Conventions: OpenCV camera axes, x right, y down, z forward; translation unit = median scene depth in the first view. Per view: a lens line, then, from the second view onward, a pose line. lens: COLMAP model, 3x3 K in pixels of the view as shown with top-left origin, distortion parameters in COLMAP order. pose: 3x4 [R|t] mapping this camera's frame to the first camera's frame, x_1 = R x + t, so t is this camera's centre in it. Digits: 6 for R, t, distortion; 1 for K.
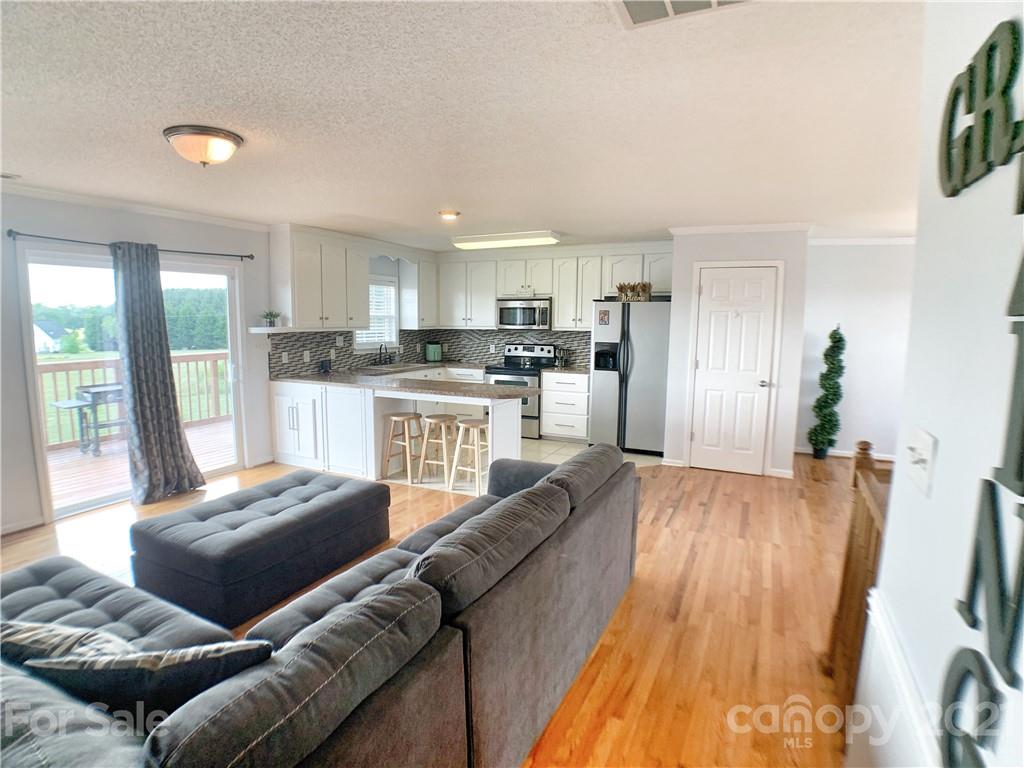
lens RADIAL K [[531.8, 0, 512.0], [0, 531.8, 384.0], [0, 0, 1]] dist [-0.077073, 0.002361]
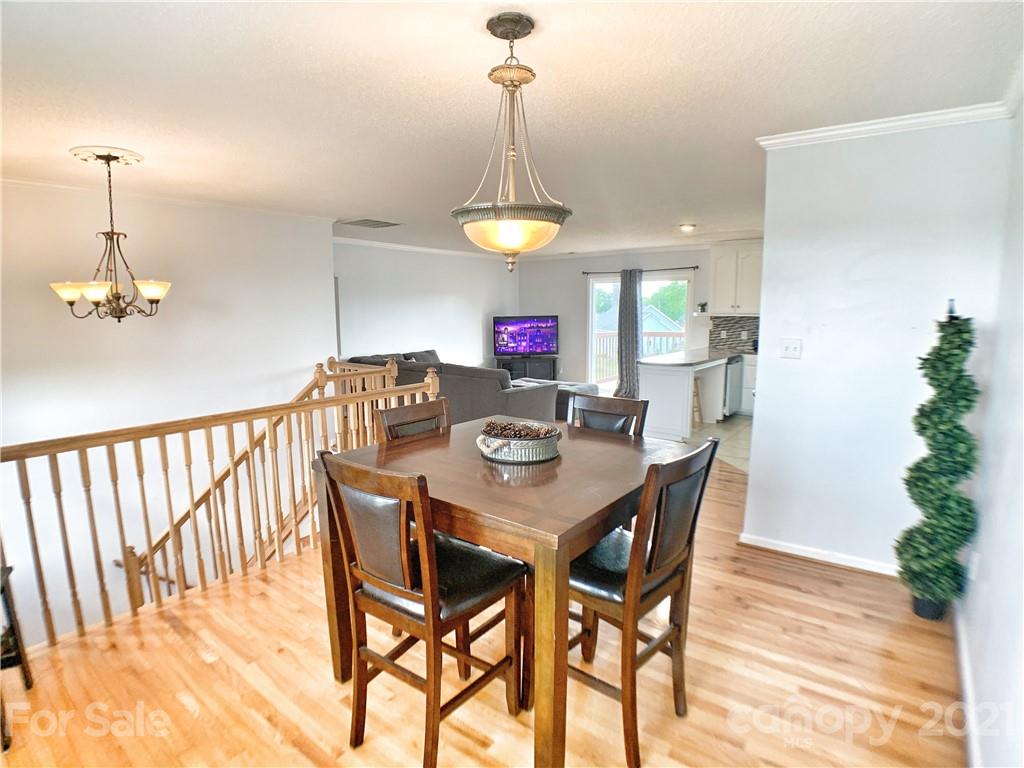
lens RADIAL K [[531.8, 0, 512.0], [0, 531.8, 384.0], [0, 0, 1]] dist [-0.077073, 0.002361]
pose [[-0.189986, 0.116631, -0.974835, 0.982118], [-0.119502, 0.982789, 0.140872, -0.045818], [0.974487, 0.143258, -0.172779, 0.647614]]
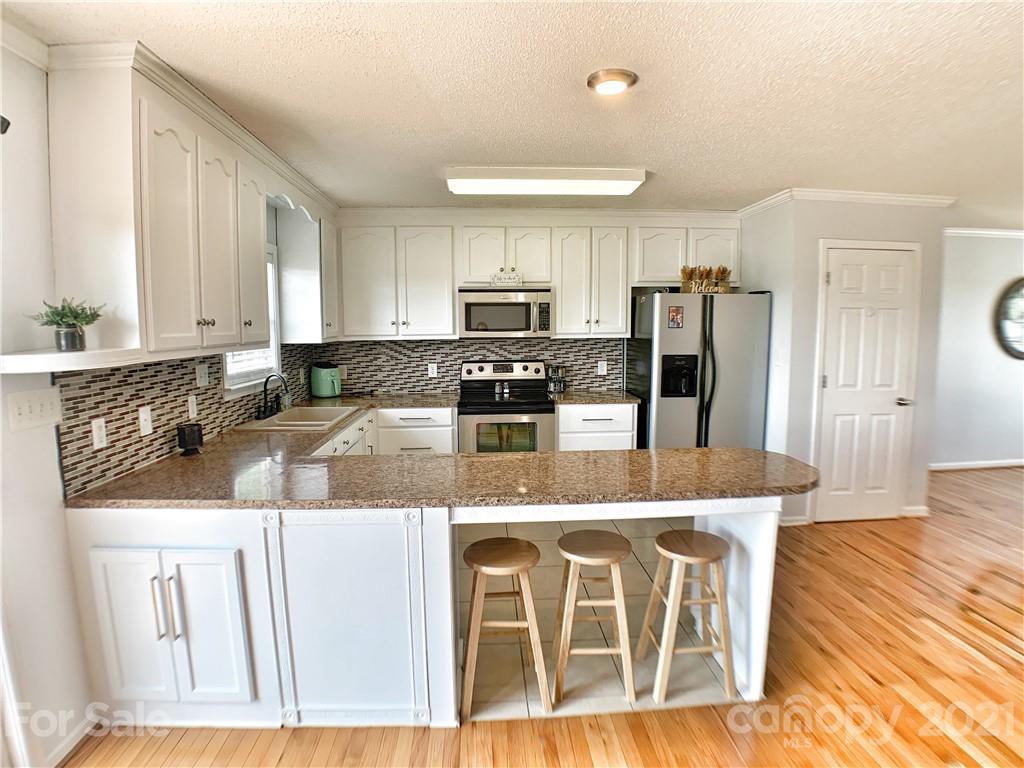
lens RADIAL K [[539.2, 0, 515.1], [0, 539.2, 385.4], [0, 0, 1]] dist [-0.075963, 0.001729]
pose [[0.874997, -0.067686, 0.479373, -0.318987], [0.070854, 0.997420, 0.011503, -0.061465], [-0.478915, 0.023901, 0.877536, 0.502744]]
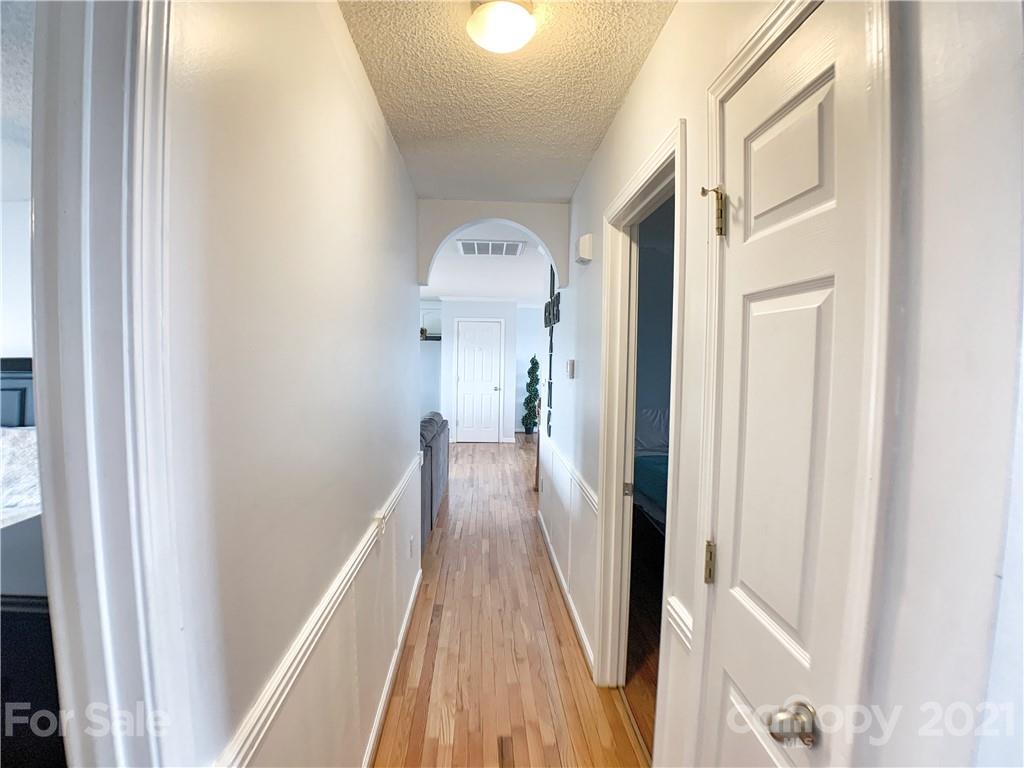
lens RADIAL K [[531.8, 0, 512.0], [0, 531.8, 384.0], [0, 0, 1]] dist [-0.077073, 0.002361]
pose [[0.875330, -0.032038, 0.482464, -0.272399], [0.060814, 0.997174, -0.044116, 0.056907], [-0.479687, 0.067957, 0.874804, -0.478455]]
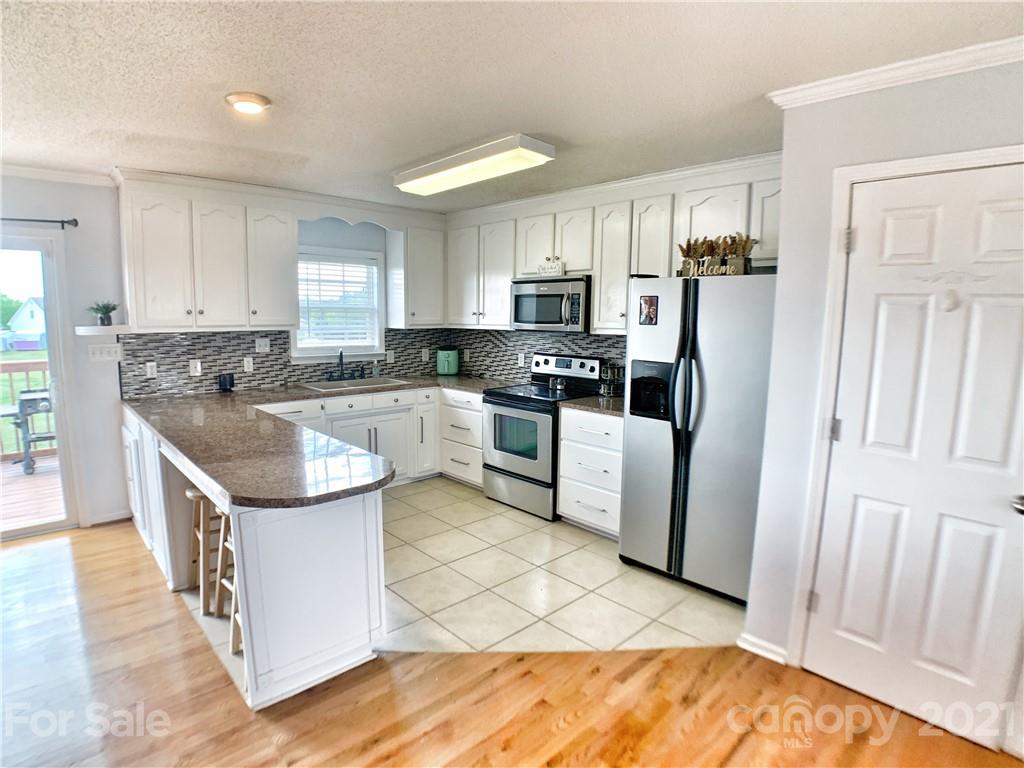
lens RADIAL K [[539.2, 0, 515.1], [0, 539.2, 385.4], [0, 0, 1]] dist [-0.075963, 0.001729]
pose [[0.937612, 0.048329, -0.344308, 0.228142], [-0.045454, 0.998831, 0.016422, -0.057469], [0.344699, 0.000253, 0.938713, 0.481276]]
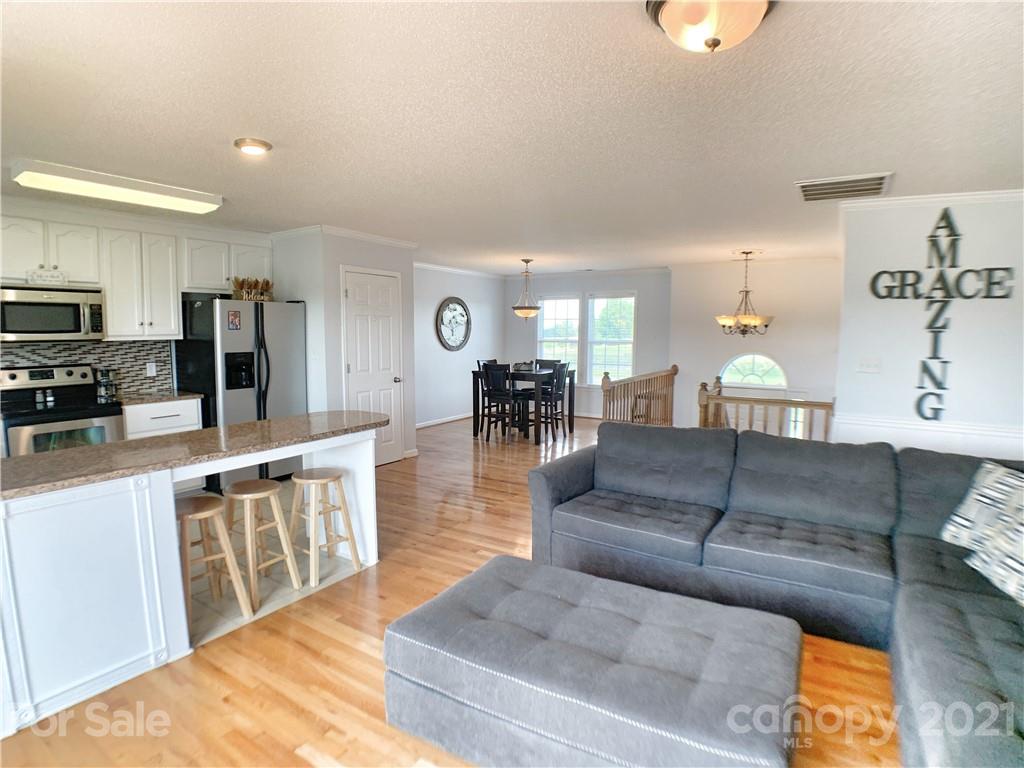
lens RADIAL K [[531.8, 0, 512.0], [0, 531.8, 384.0], [0, 0, 1]] dist [-0.077073, 0.002361]
pose [[0.121369, -0.104625, 0.987078, -0.525116], [0.112824, 0.989439, 0.091002, -0.055925], [-0.986174, 0.100322, 0.131892, 0.501492]]
